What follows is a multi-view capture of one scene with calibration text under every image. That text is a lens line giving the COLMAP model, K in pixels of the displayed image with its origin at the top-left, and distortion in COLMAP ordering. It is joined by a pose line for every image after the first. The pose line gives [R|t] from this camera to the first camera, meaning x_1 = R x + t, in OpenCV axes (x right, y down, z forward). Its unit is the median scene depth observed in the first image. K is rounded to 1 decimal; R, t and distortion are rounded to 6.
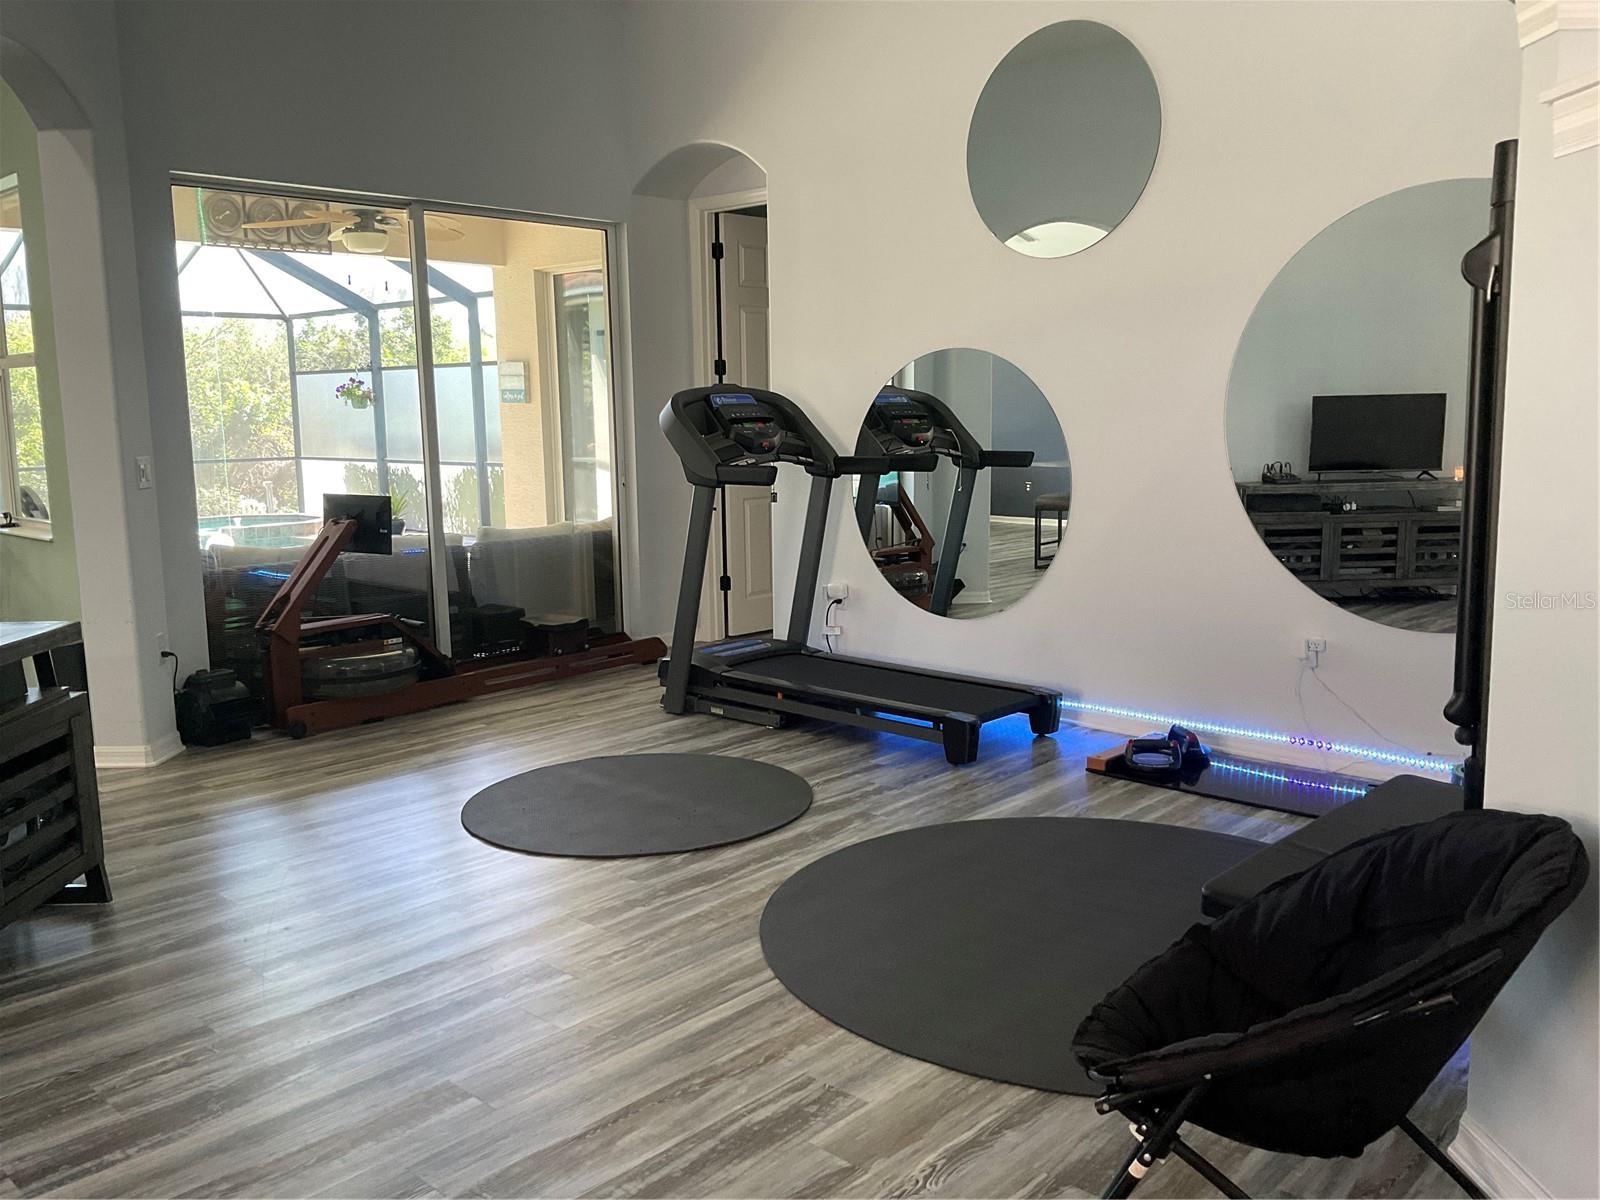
lens RADIAL K [[1322.5, 0, 798.8], [0, 1322.5, 585.4], [0, 0, 1]] dist [0.041486, -0.070588]
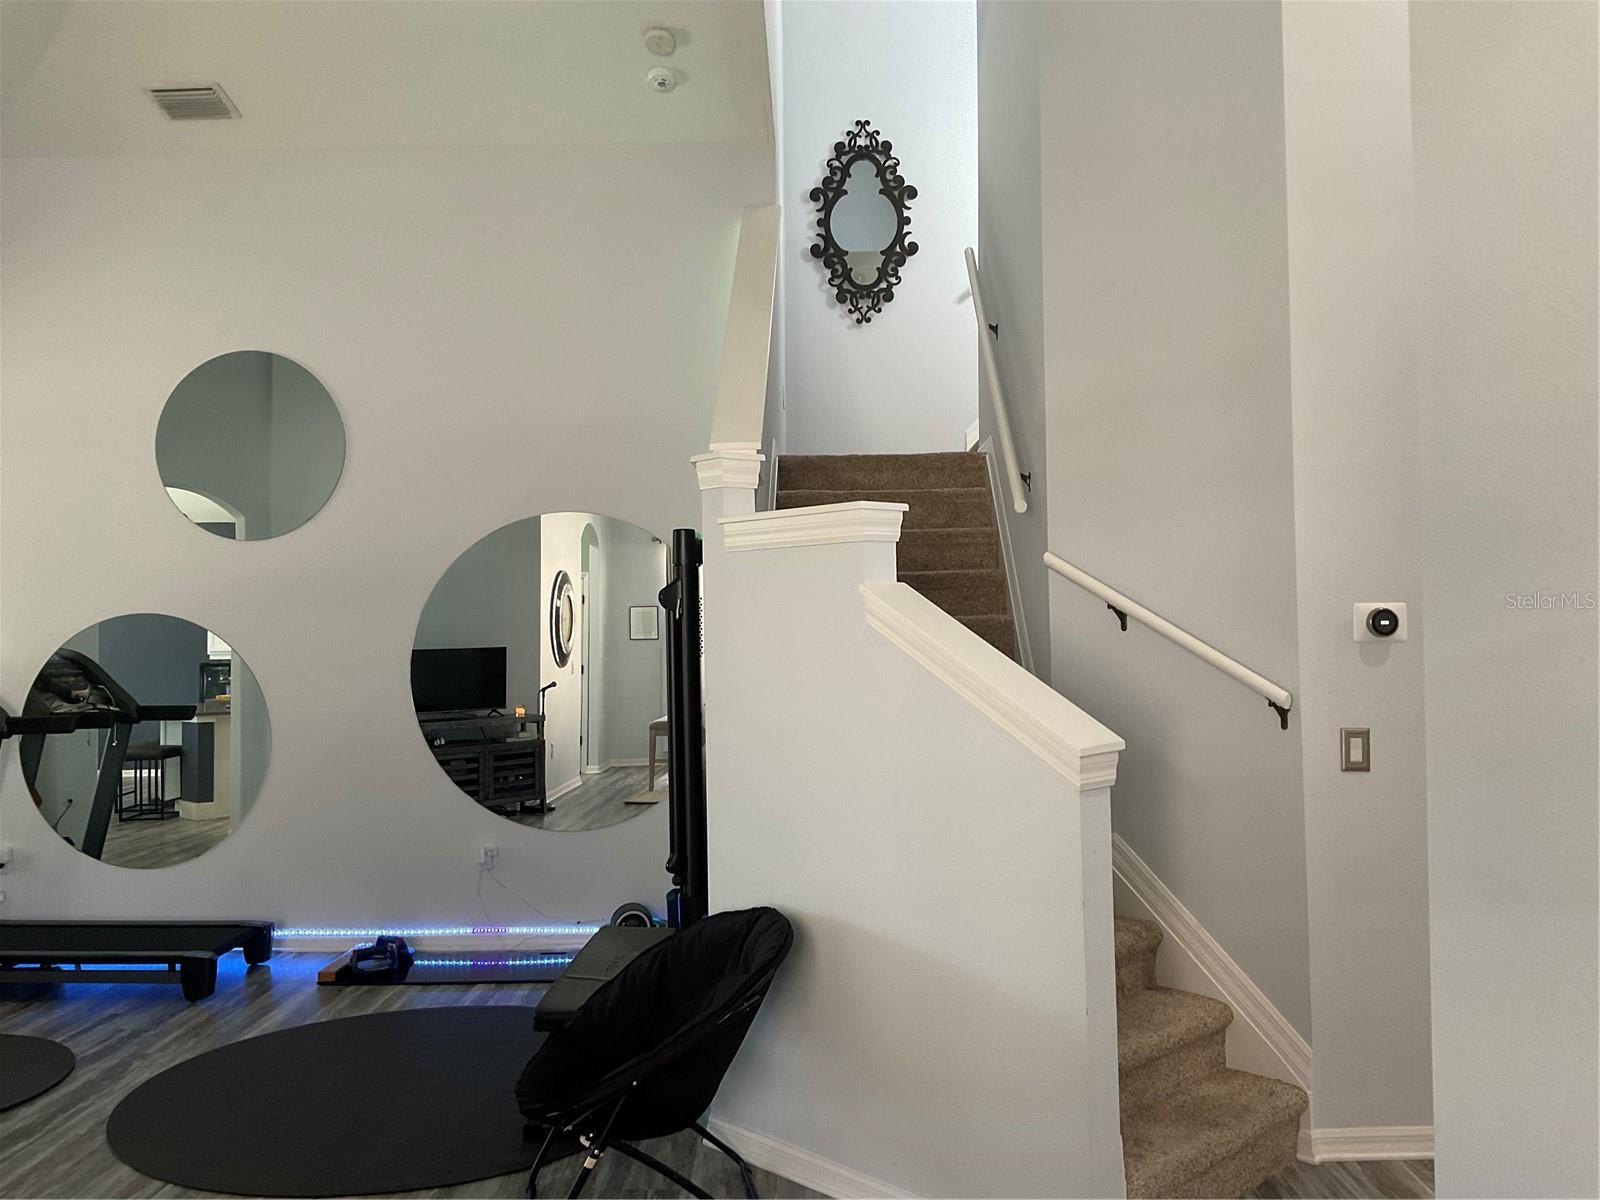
lens RADIAL K [[1322.5, 0, 803.1], [0, 1322.5, 601.3], [0, 0, 1]] dist [0.041486, -0.070588]
pose [[0.744640, 0.019769, 0.667174, -0.241638], [0.091545, 0.987090, -0.131423, 0.002862], [-0.661159, 0.158939, 0.733217, -0.169709]]
